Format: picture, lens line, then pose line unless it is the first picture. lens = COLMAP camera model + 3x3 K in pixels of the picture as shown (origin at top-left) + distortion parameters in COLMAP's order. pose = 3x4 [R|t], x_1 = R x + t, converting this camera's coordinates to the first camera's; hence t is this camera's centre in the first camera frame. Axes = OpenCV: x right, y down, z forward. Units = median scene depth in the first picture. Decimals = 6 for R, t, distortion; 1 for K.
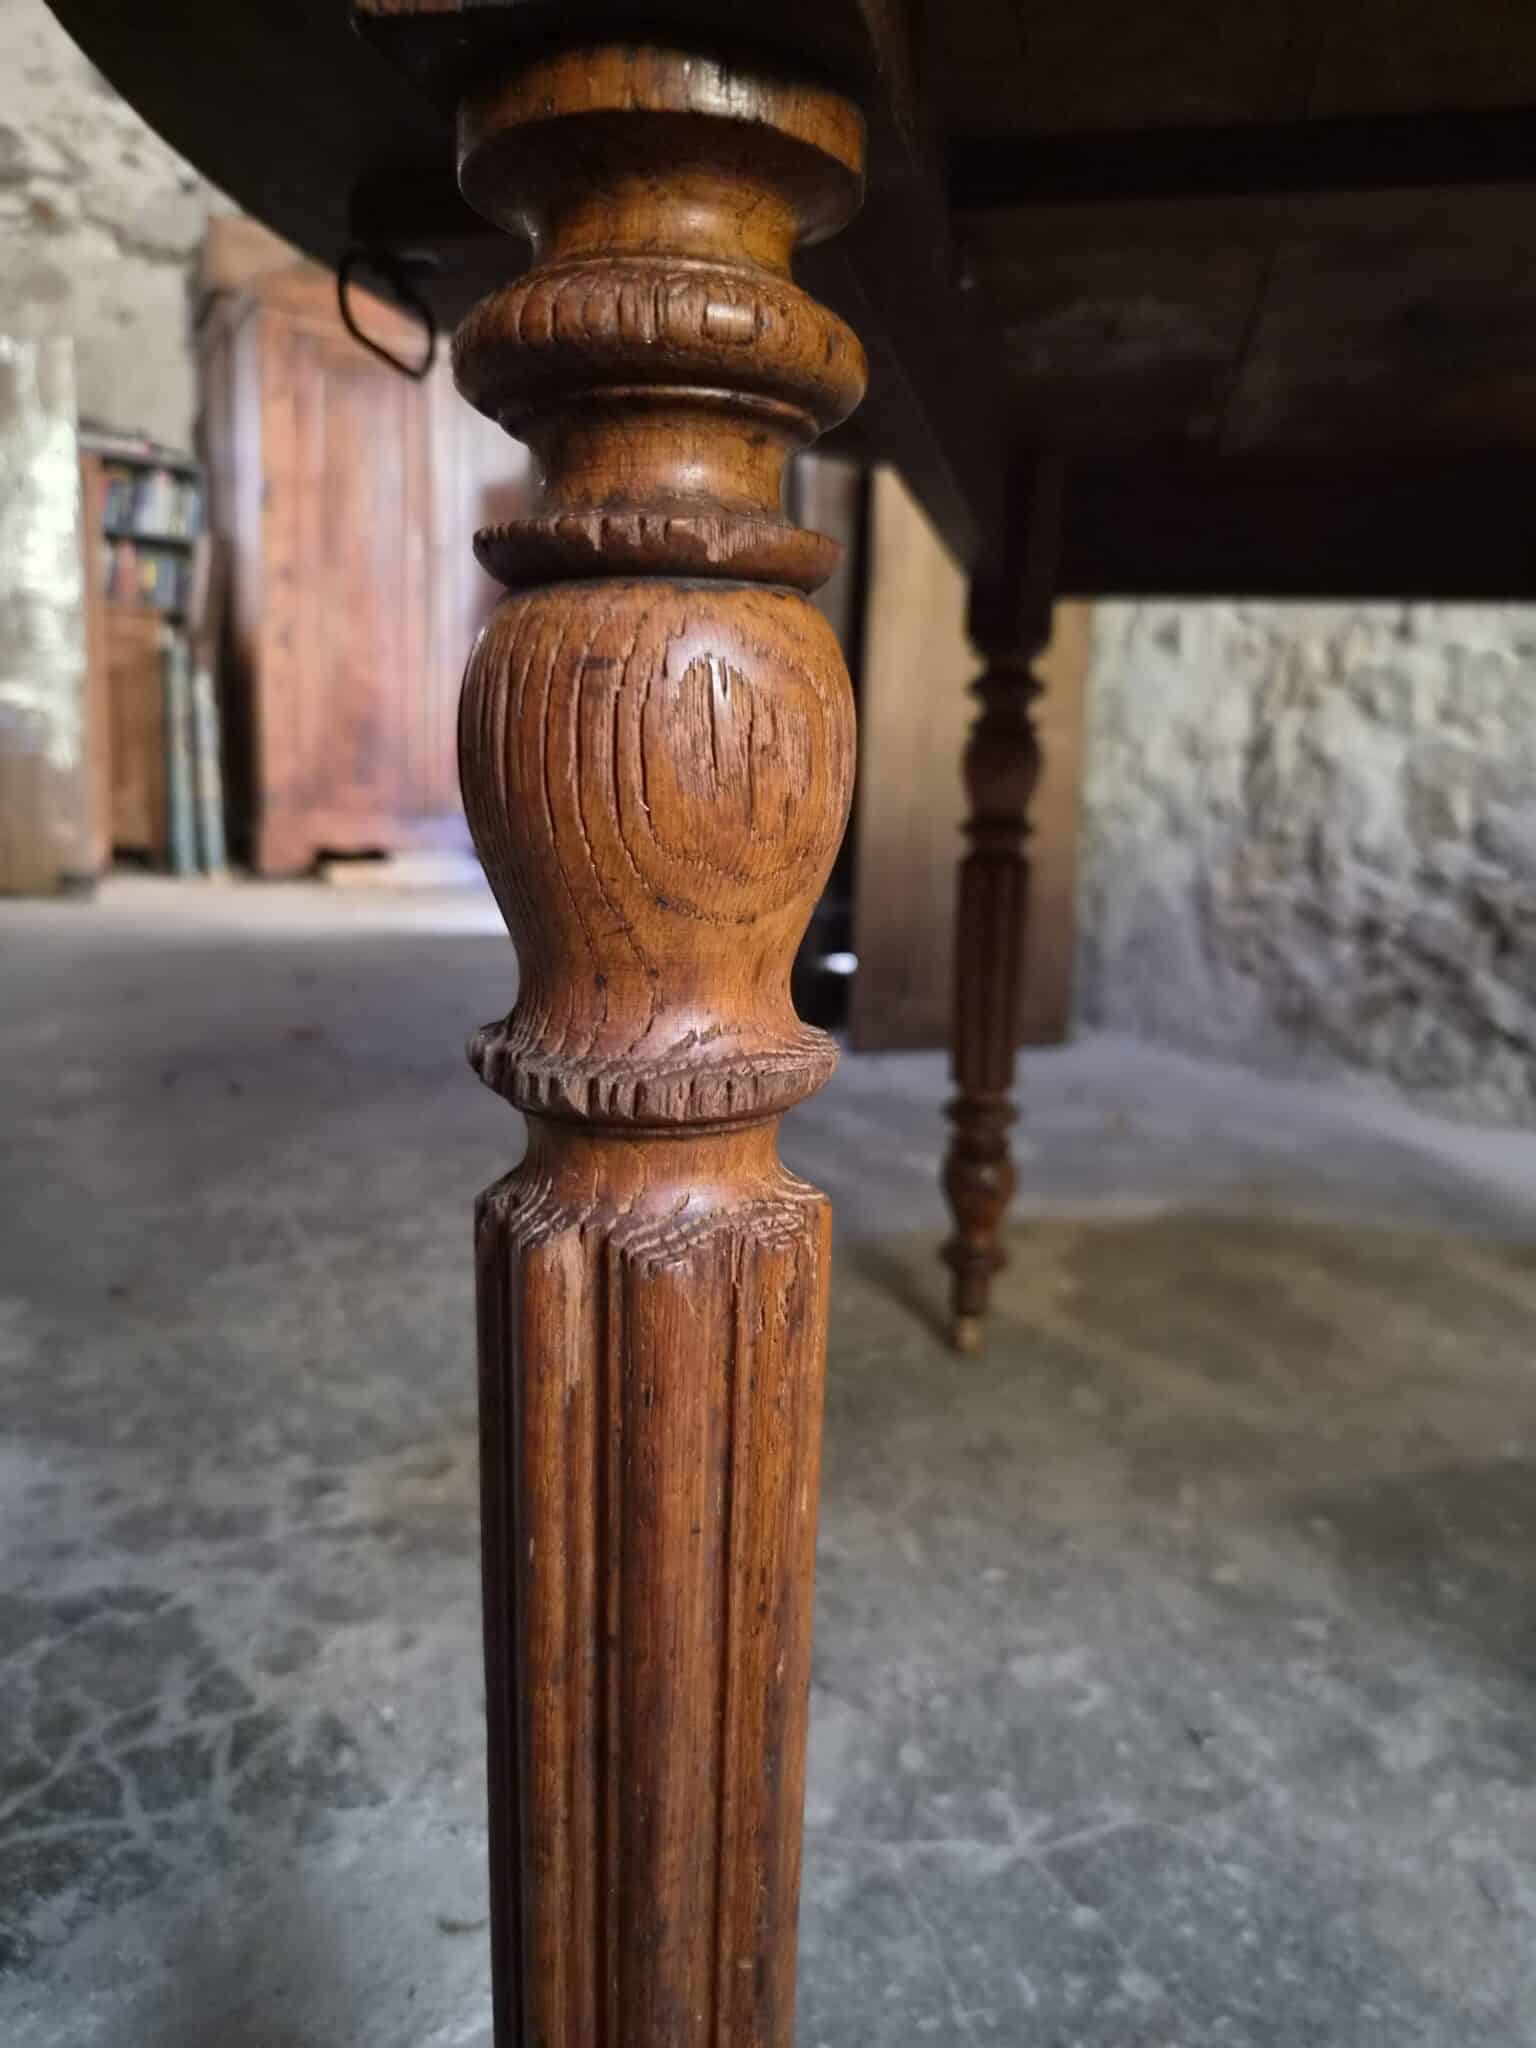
lens RADIAL K [[1436.7, 0, 739.6], [0, 1436.7, 1018.6], [0, 0, 1]] dist [0.011178, -0.009384]
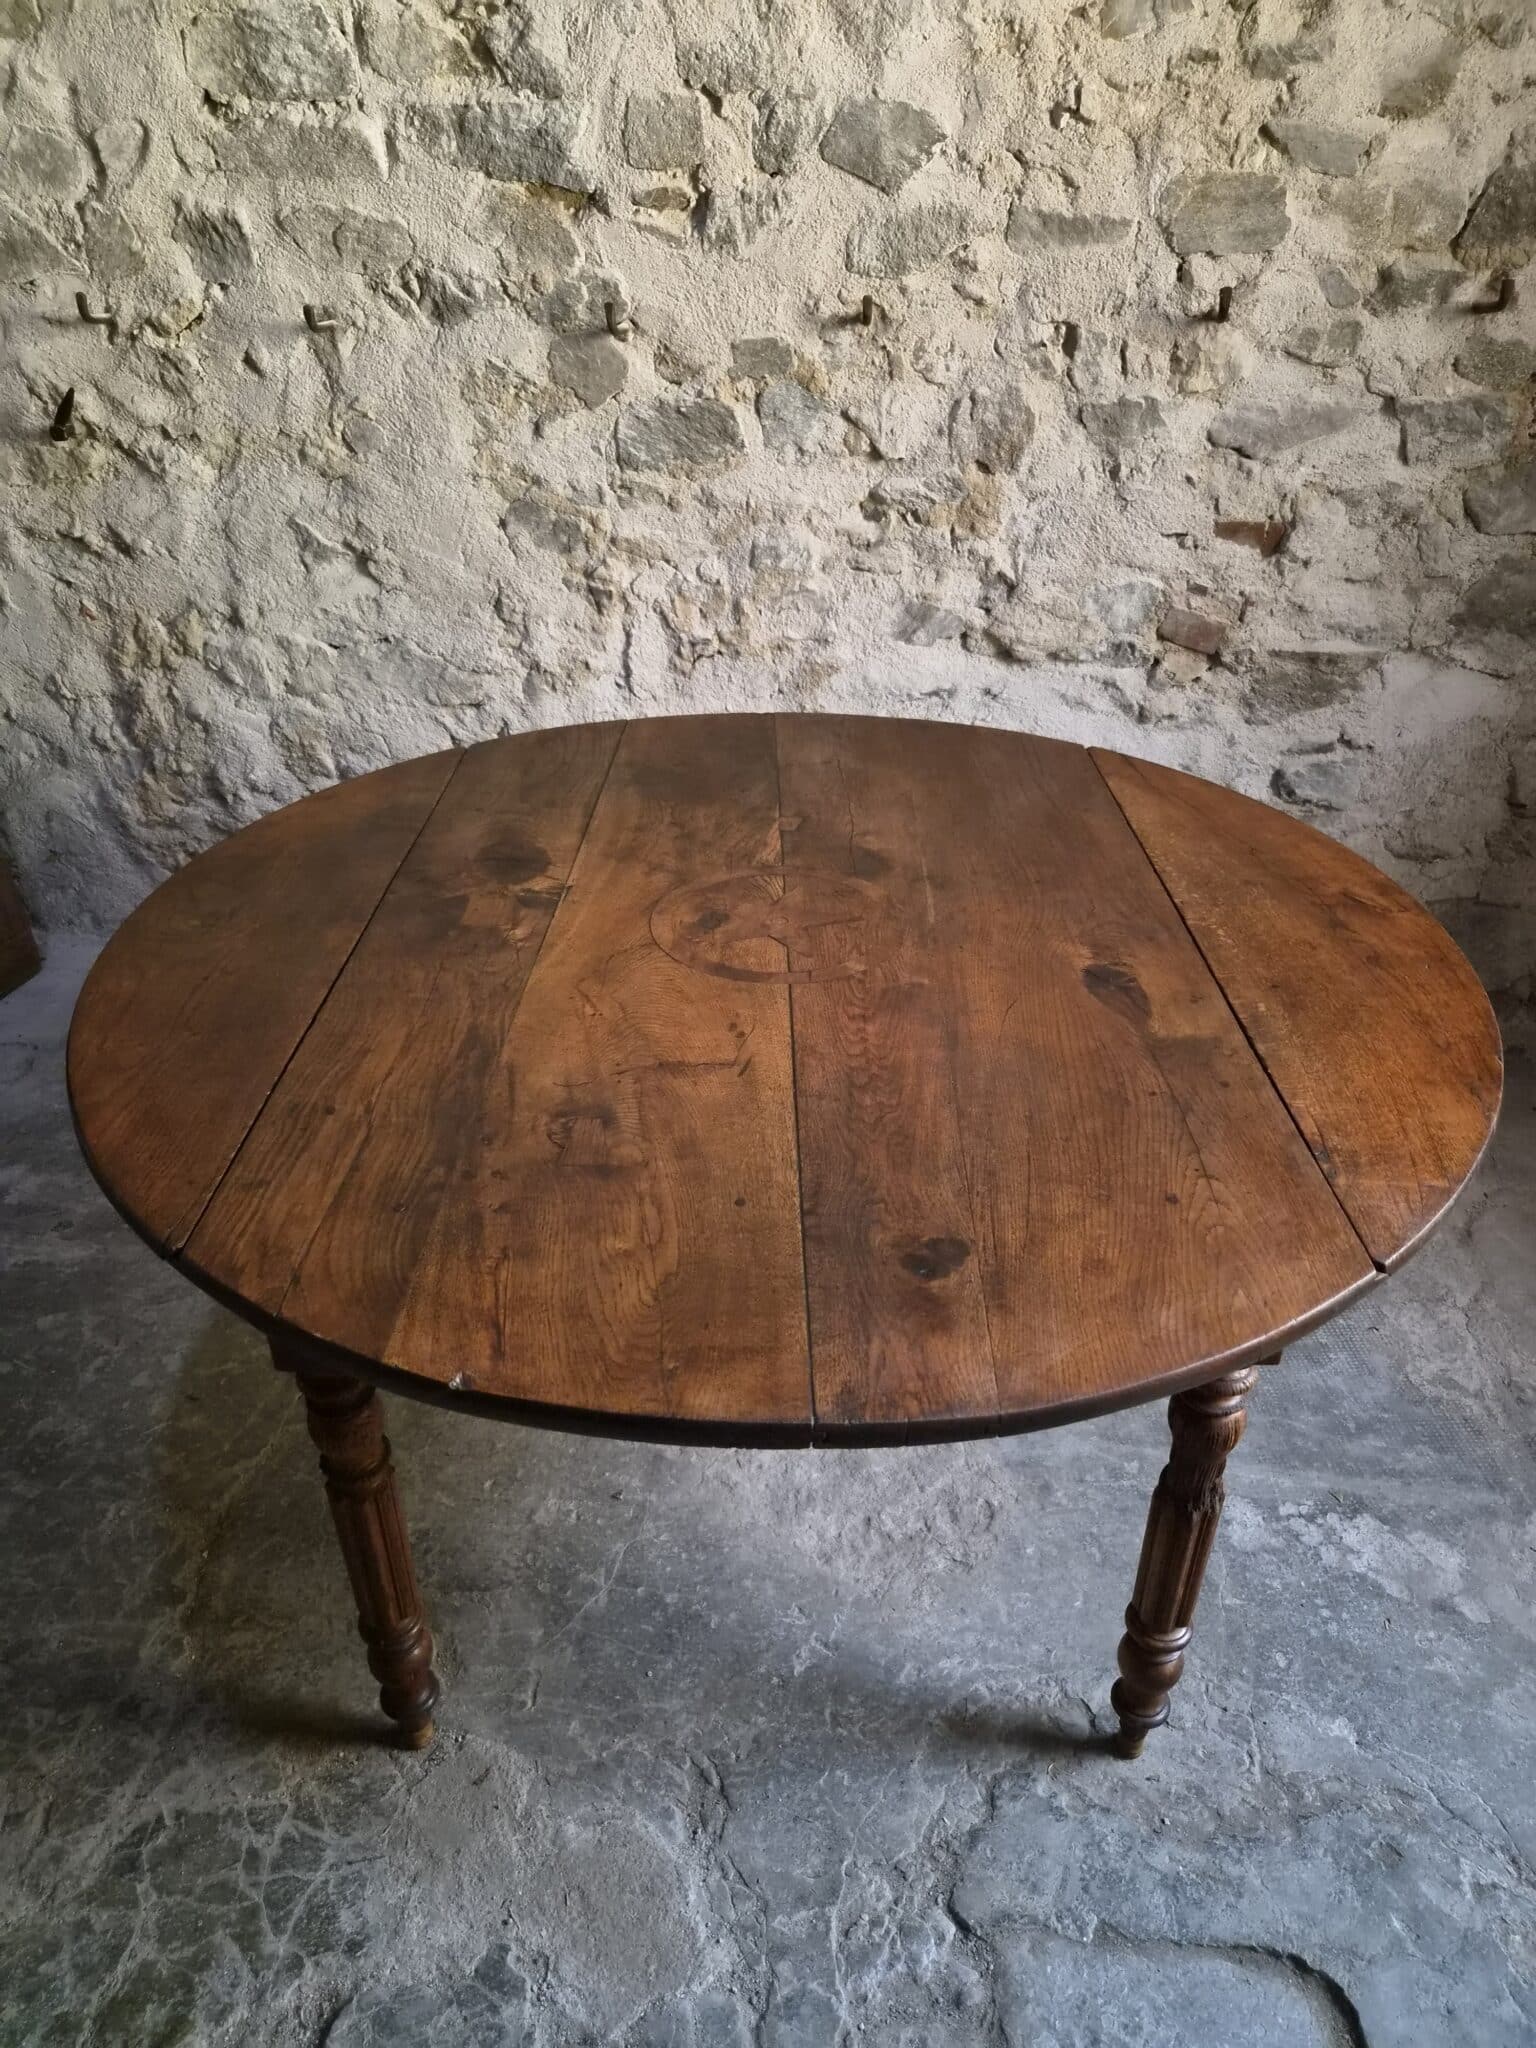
lens RADIAL K [[1407.0, 0, 759.9], [0, 1407.0, 1029.4], [0, 0, 1]] dist [0.058460, -0.050938]
pose [[0.590985, -0.443702, 0.673695, -0.284386], [0.168398, 0.884601, 0.434883, -0.426784], [-0.788910, -0.143561, 0.597504, -0.185948]]
